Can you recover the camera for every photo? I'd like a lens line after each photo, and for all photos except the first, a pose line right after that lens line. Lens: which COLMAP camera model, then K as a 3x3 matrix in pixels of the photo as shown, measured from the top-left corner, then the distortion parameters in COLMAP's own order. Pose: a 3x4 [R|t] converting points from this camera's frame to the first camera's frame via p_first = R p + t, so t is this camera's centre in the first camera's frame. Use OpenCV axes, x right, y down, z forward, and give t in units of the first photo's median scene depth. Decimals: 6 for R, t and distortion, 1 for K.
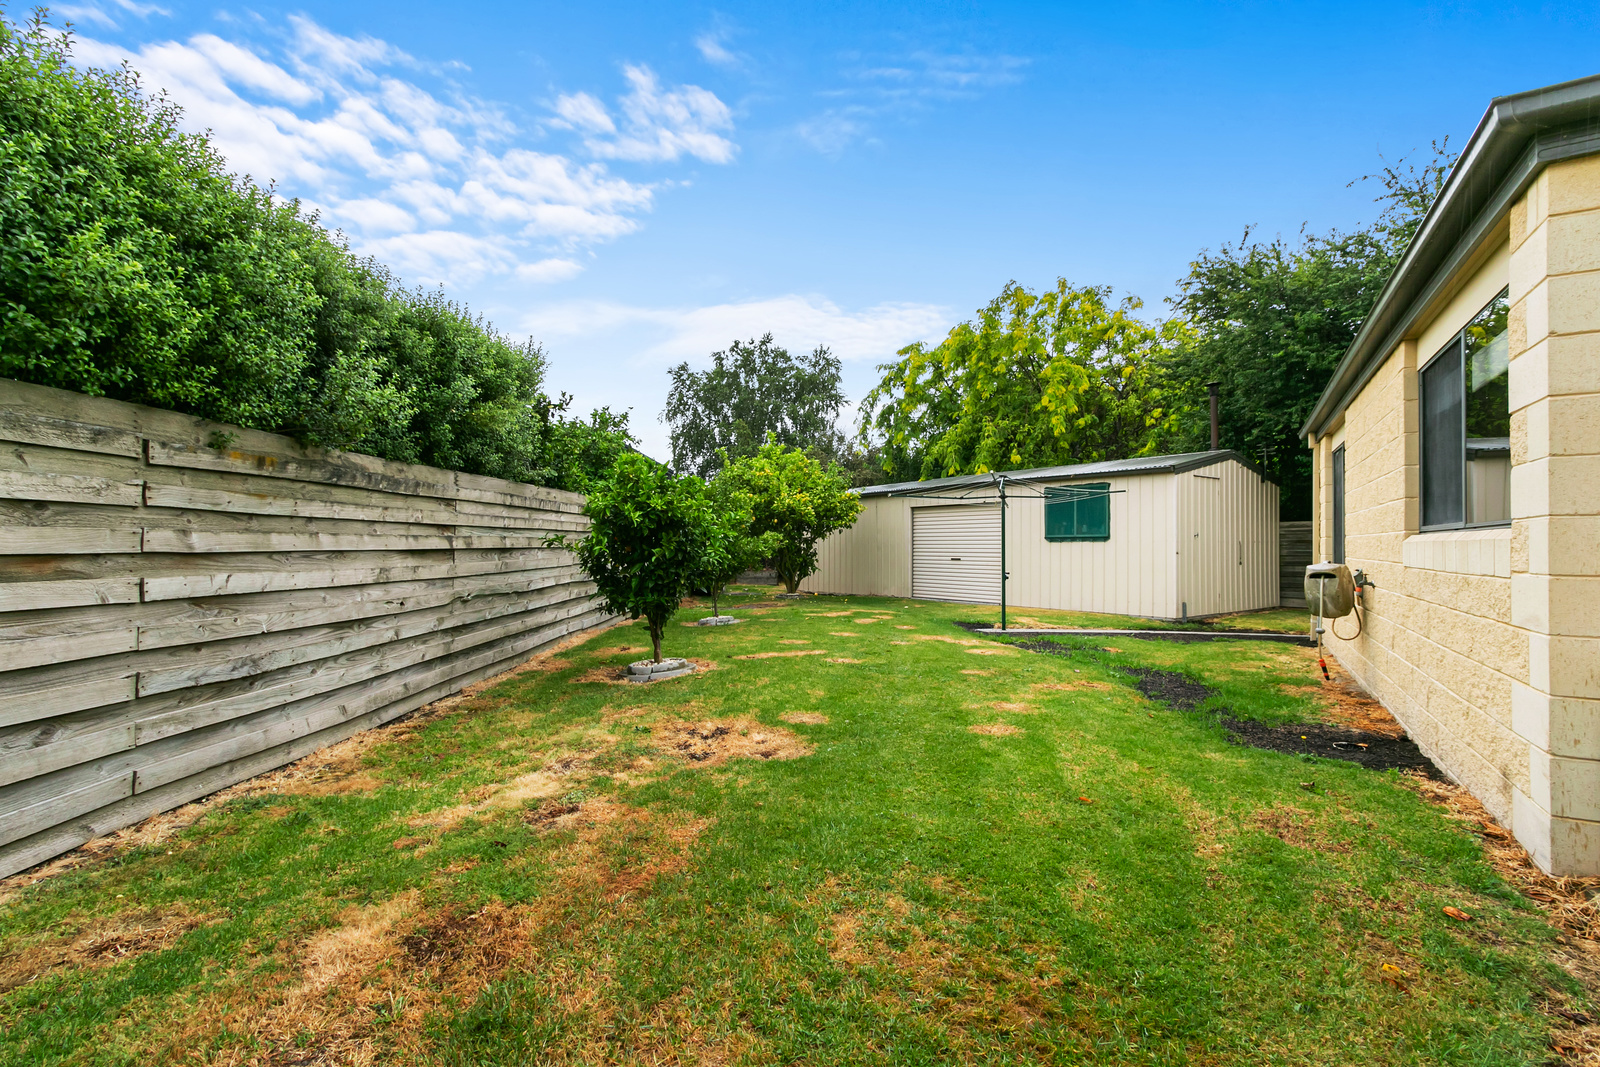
lens RADIAL K [[721.1, 0, 800.0], [0, 721.1, 533.5], [0, 0, 1]] dist [0.003454, 0.000398]
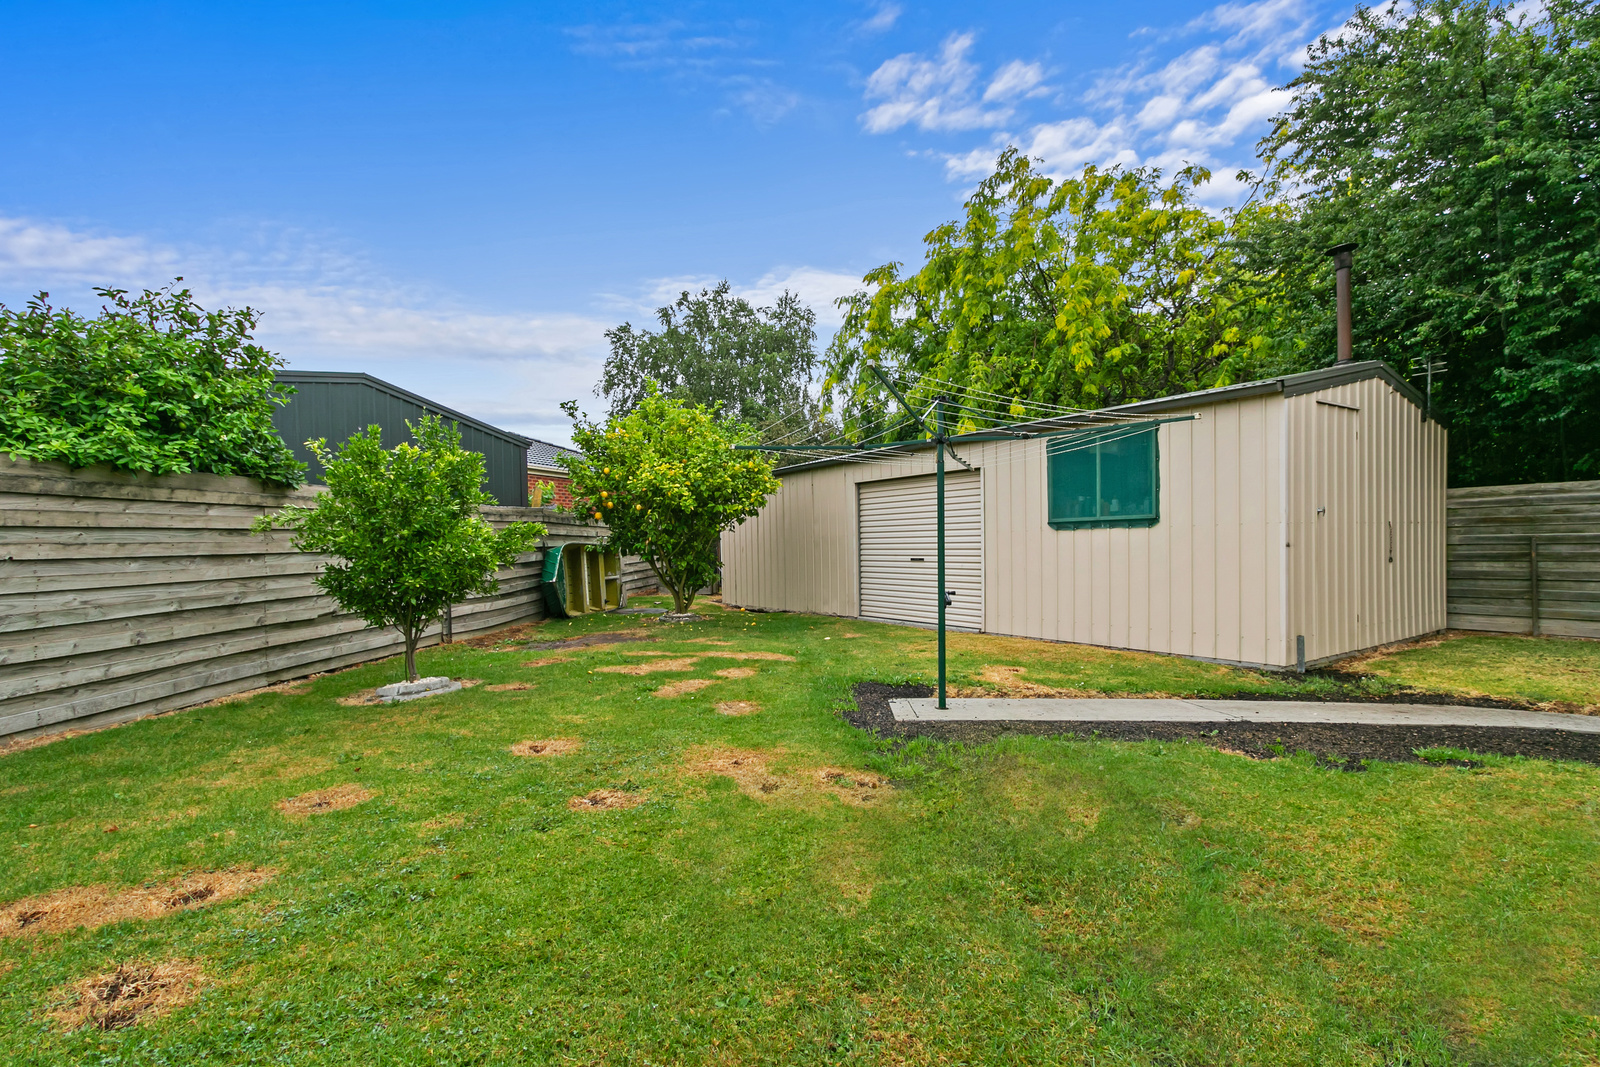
lens RADIAL K [[738.3, 0, 786.8], [0, 738.3, 559.8], [0, 0, 1]] dist [-0.002412, -0.000565]
pose [[0.997934, -0.019025, -0.061366, 0.115540], [0.021506, 0.998967, 0.040033, 0.005254], [0.060541, -0.041270, 0.997312, 0.270032]]
